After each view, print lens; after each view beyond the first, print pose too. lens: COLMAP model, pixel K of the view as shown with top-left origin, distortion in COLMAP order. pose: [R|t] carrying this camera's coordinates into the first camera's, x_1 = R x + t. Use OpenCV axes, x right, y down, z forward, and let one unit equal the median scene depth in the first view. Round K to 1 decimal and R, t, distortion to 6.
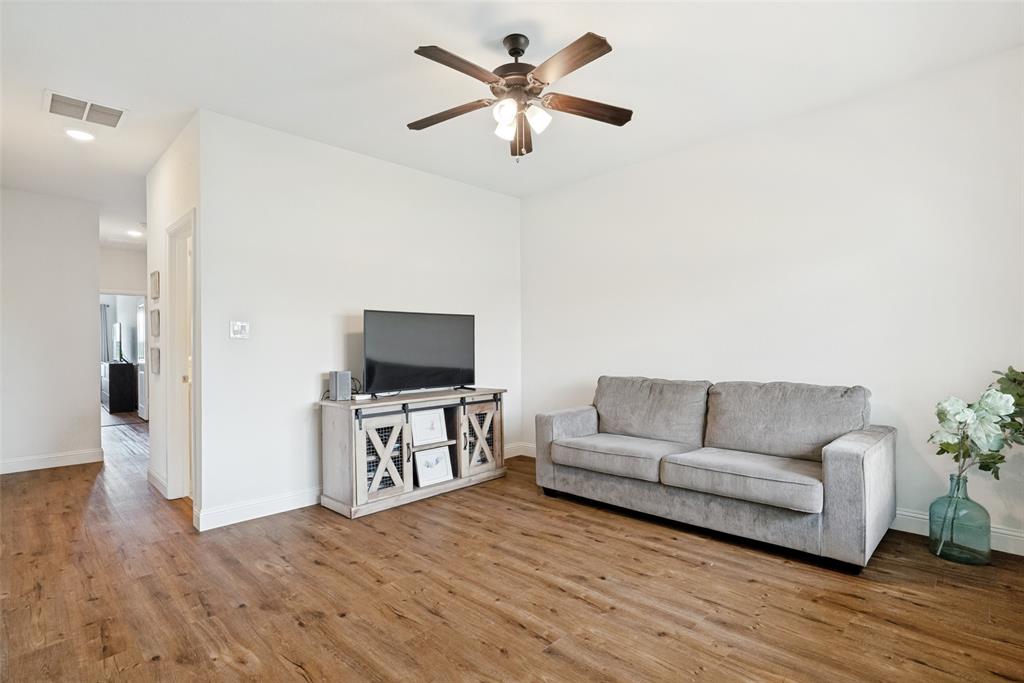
lens RADIAL K [[494.5, 0, 510.3], [0, 494.5, 345.4], [0, 0, 1]] dist [0.003550, 0.000280]
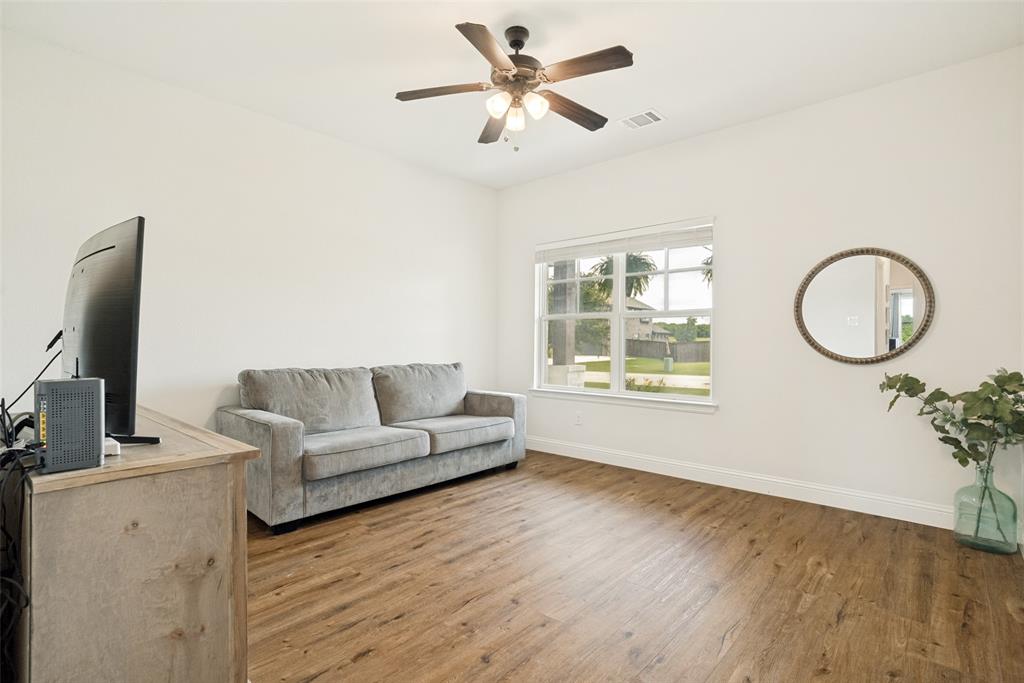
lens RADIAL K [[494.5, 0, 510.3], [0, 494.5, 343.7], [0, 0, 1]] dist [0.003550, 0.000280]
pose [[-0.047121, 0.011595, 0.998822, -0.817294], [-0.011310, 0.999862, -0.012141, 0.035373], [-0.998825, -0.011869, -0.046983, 0.855453]]
